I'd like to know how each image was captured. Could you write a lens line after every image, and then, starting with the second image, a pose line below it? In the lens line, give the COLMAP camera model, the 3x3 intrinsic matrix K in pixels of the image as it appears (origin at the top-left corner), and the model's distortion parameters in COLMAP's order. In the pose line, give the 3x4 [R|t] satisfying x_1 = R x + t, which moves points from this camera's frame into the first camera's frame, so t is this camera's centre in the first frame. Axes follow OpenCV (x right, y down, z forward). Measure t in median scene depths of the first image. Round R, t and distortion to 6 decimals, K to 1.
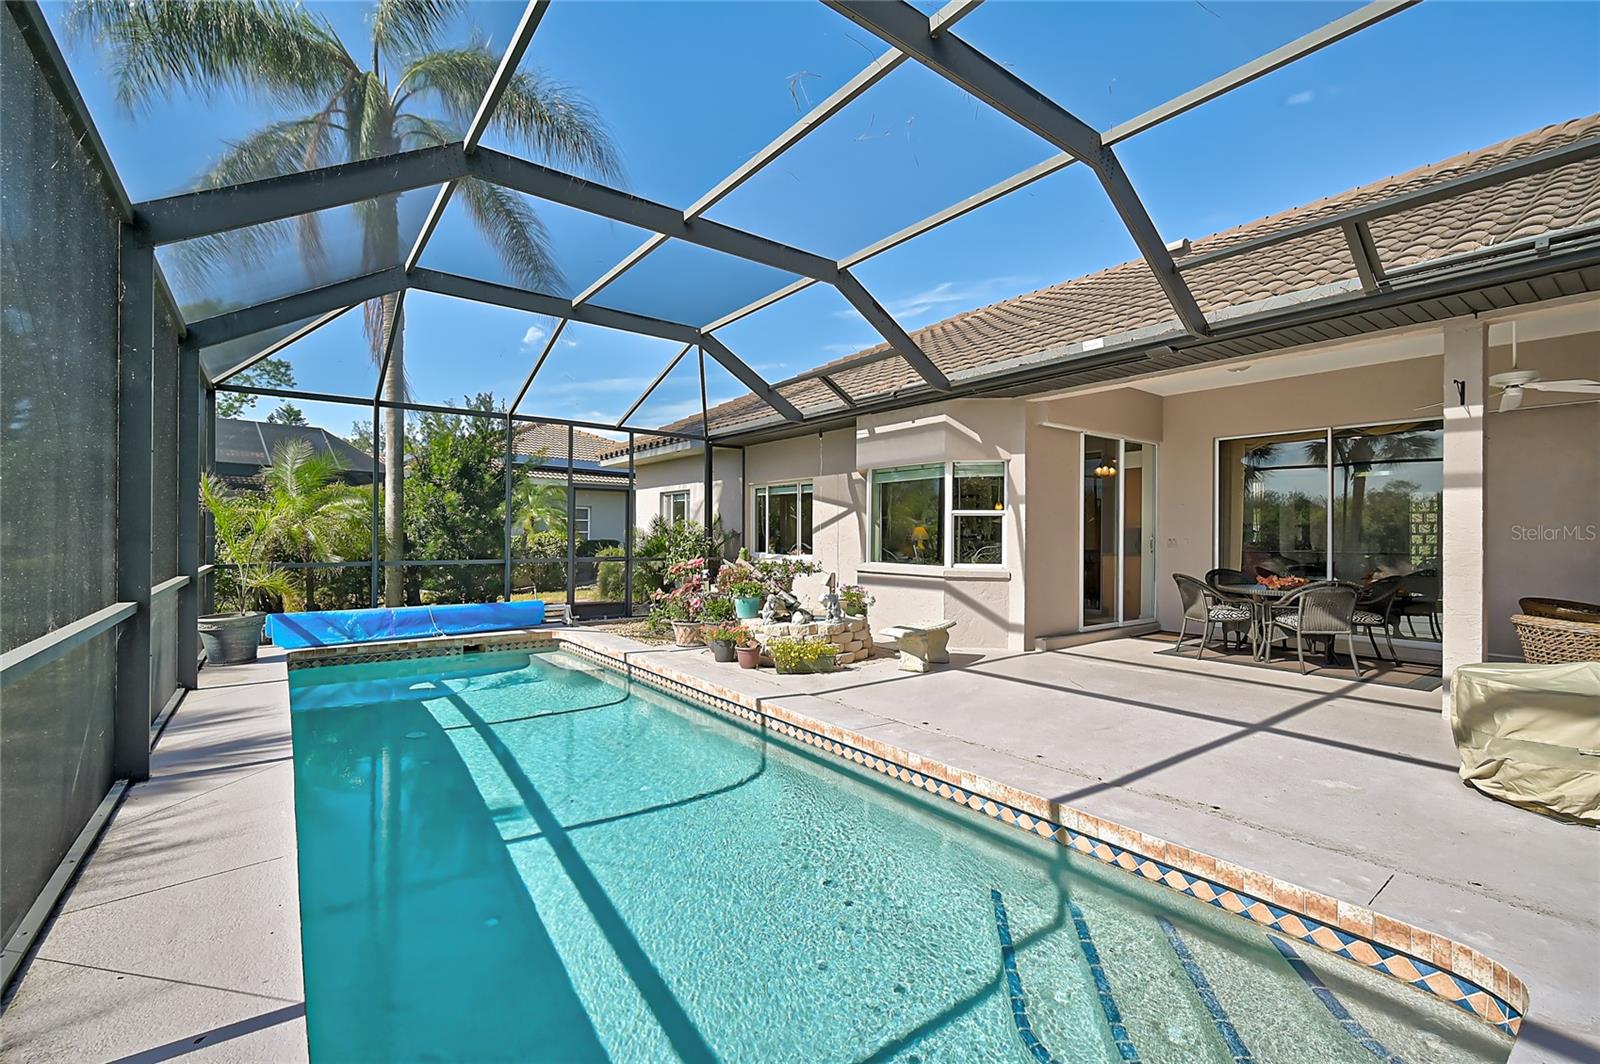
lens RADIAL K [[691.6, 0, 799.6], [0, 691.6, 532.7], [0, 0, 1]] dist [-0.003544, -0.000277]
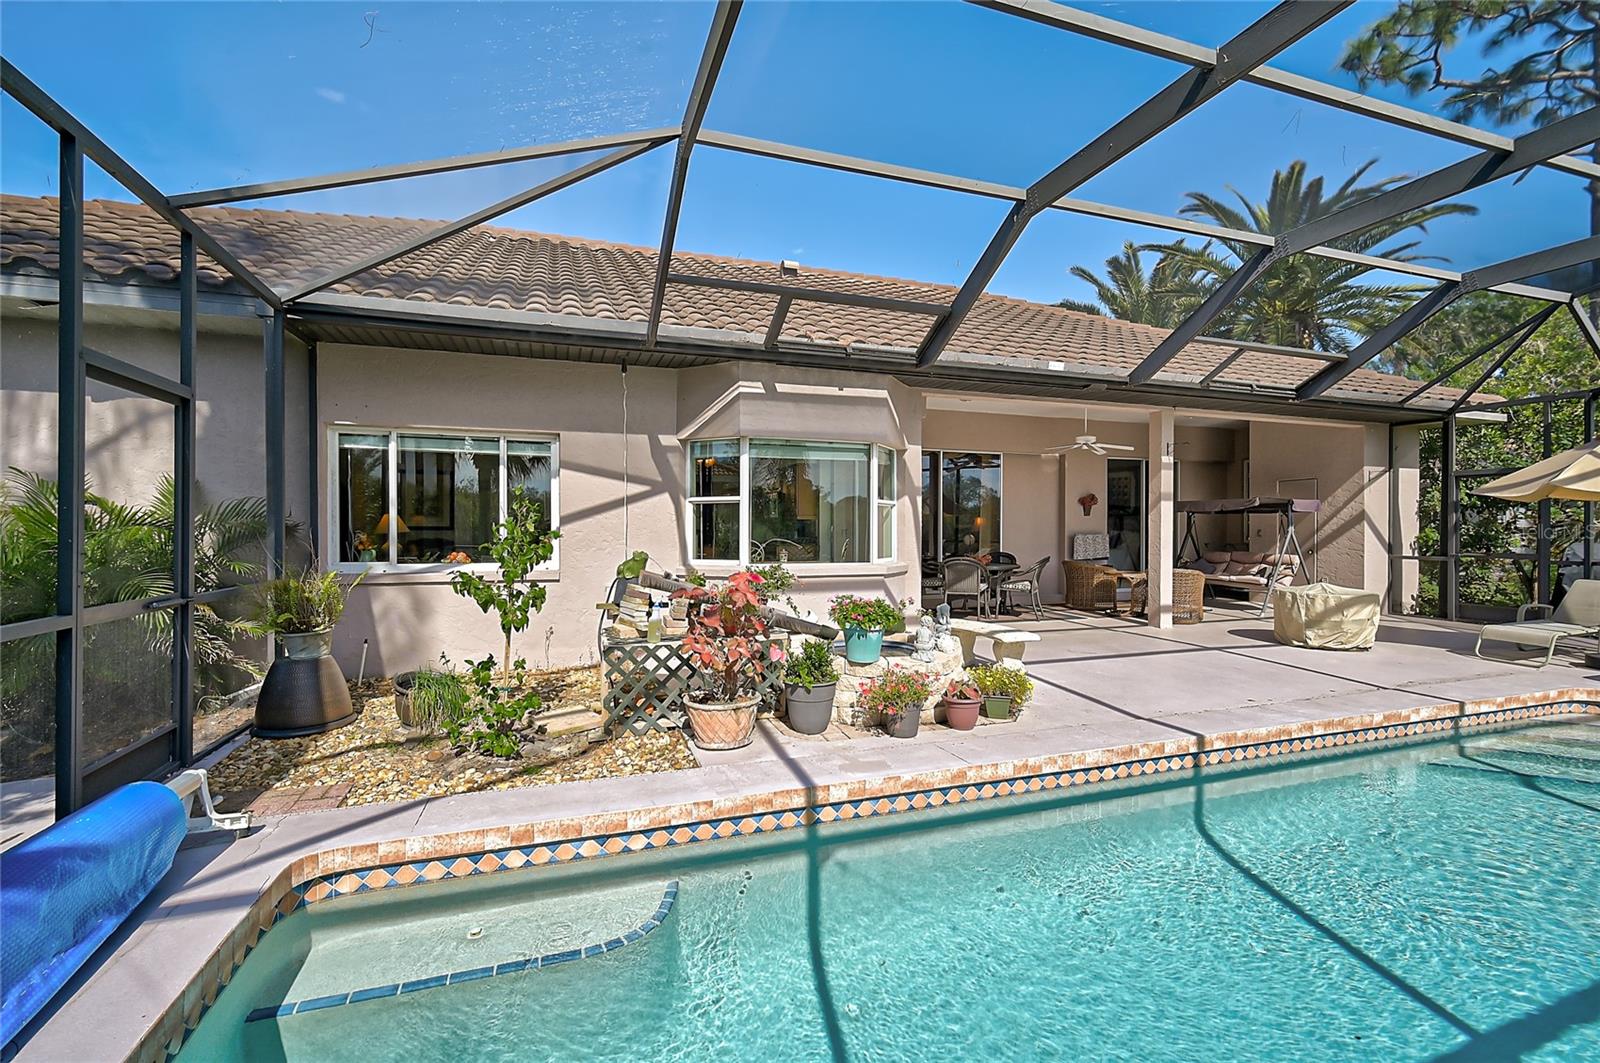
lens RADIAL K [[648.2, 0, 799.5], [0, 648.2, 541.3], [0, 0, 1]] dist [-0.001052, 0.000102]
pose [[0.327599, -0.025872, 0.944463, -0.561403], [-0.002870, 0.999593, 0.028378, 0.000555], [-0.944813, -0.012007, 0.327391, 0.745697]]
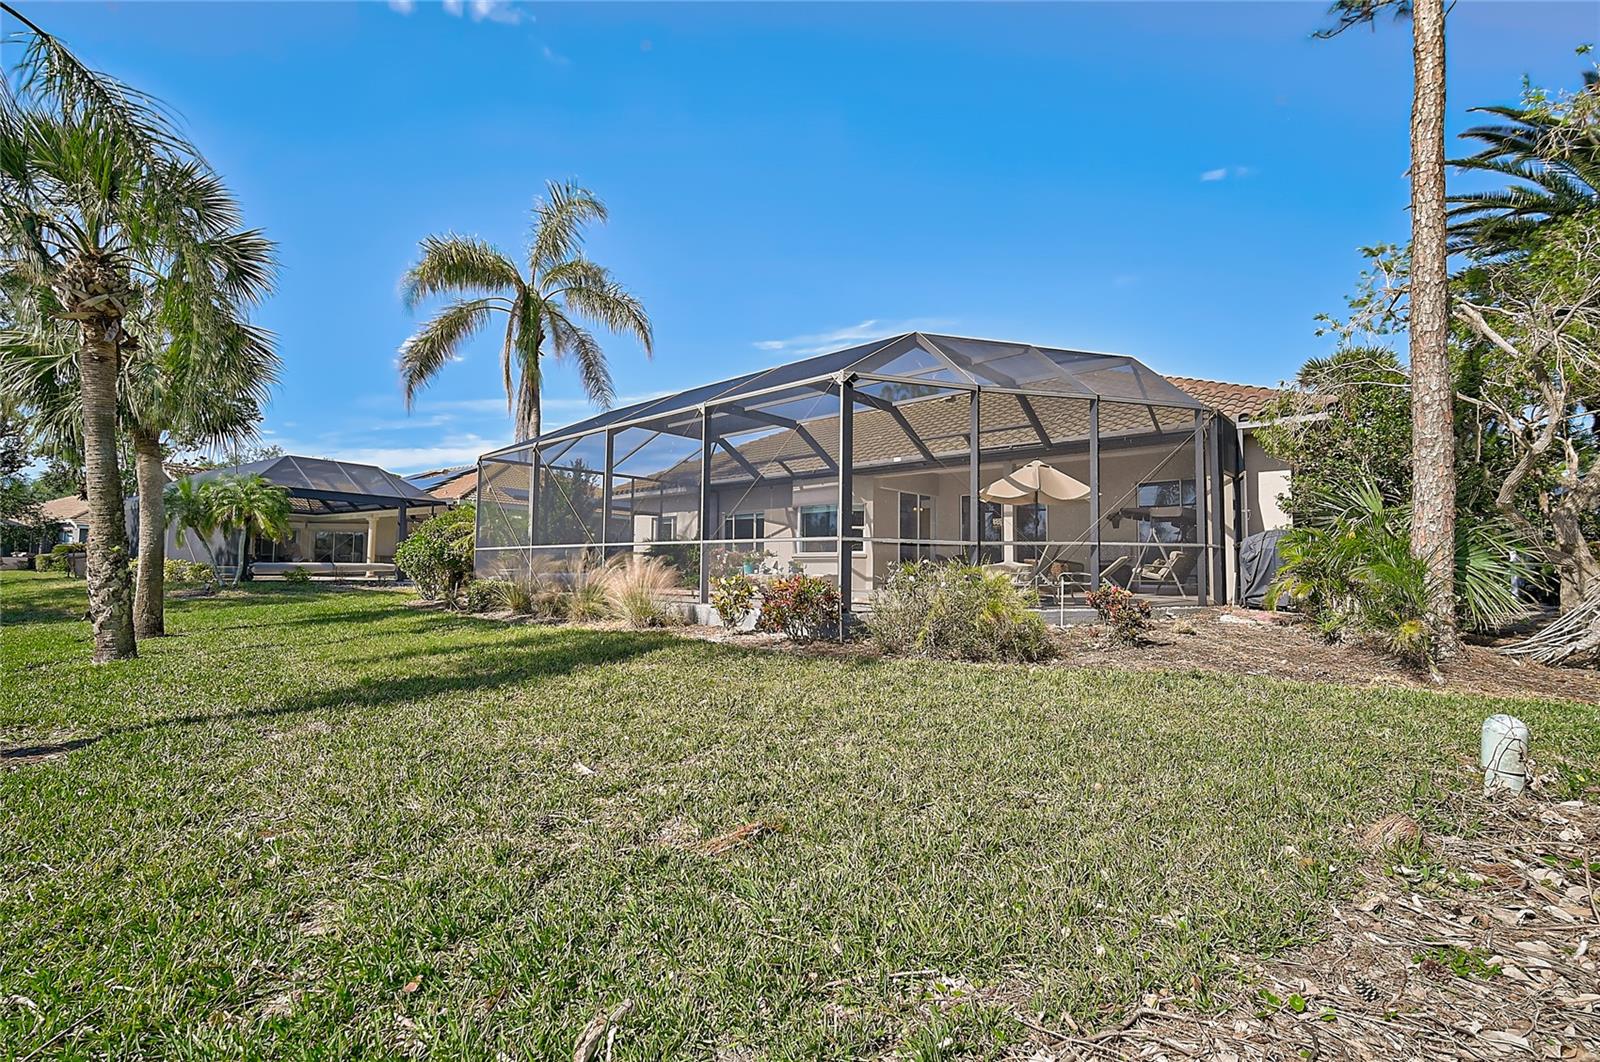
lens RADIAL K [[691.6, 0, 804.4], [0, 691.6, 538.2], [0, 0, 1]] dist [-0.003544, -0.000277]
pose [[0.982172, 0.009069, 0.187766, -0.269082], [-0.001732, 0.999230, -0.039203, 0.081653], [-0.187977, 0.038179, 0.981431, -0.995371]]
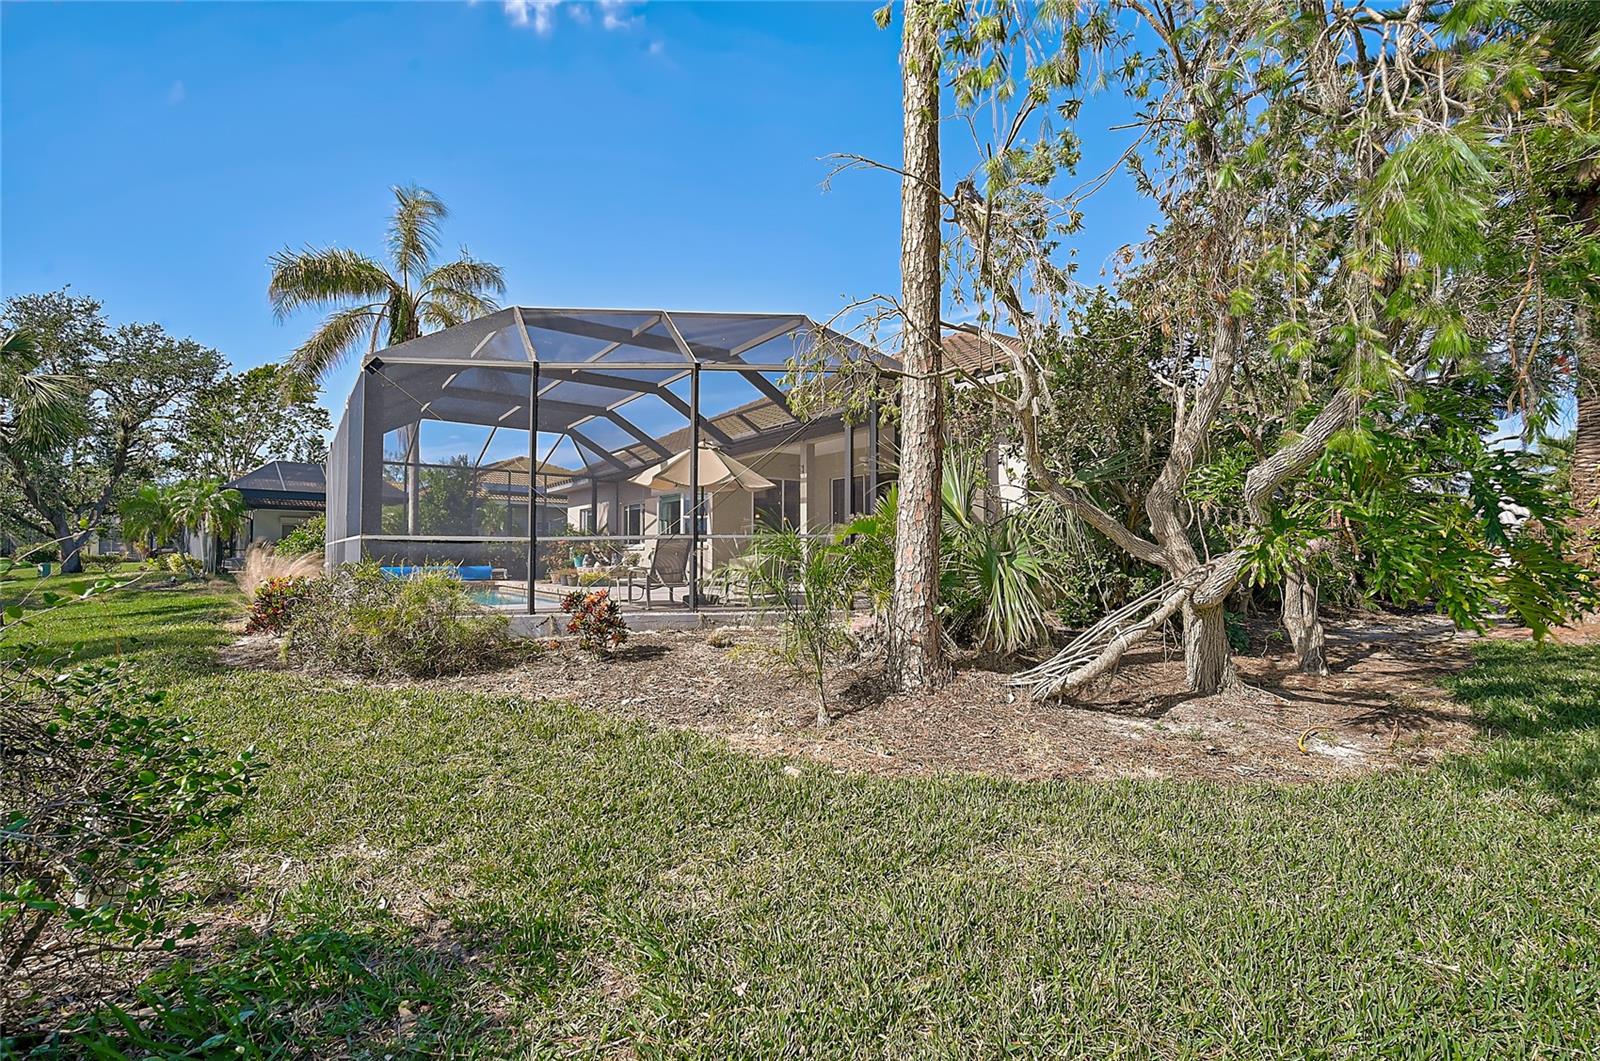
lens RADIAL K [[691.6, 0, 803.2], [0, 691.6, 533.7], [0, 0, 1]] dist [-0.003544, -0.000277]
pose [[0.999910, -0.008609, -0.010308, 0.539789], [0.008361, 0.999682, -0.023805, 0.065878], [0.010510, 0.023717, 0.999663, -0.949365]]
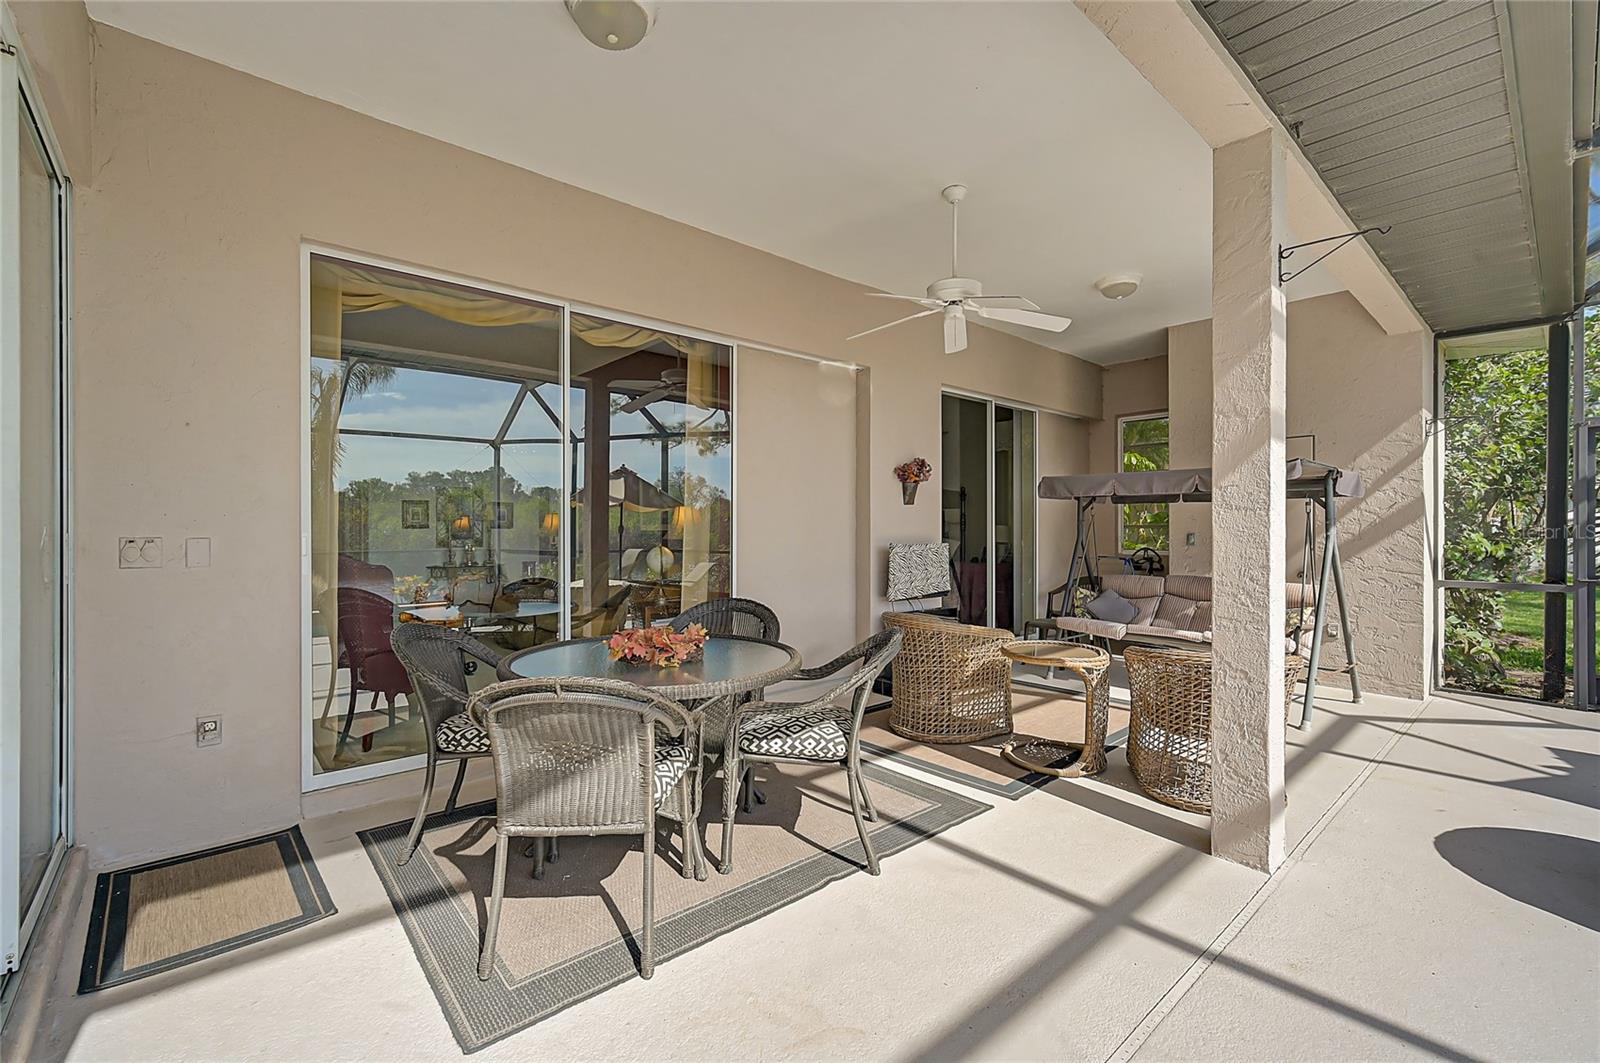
lens RADIAL K [[691.6, 0, 803.1], [0, 691.6, 528.7], [0, 0, 1]] dist [-0.003544, -0.000277]
pose [[-0.073203, -0.005116, 0.997304, -0.011467], [-0.003752, 0.999981, 0.004855, 0.003345], [-0.997310, -0.003387, -0.073221, 0.765691]]
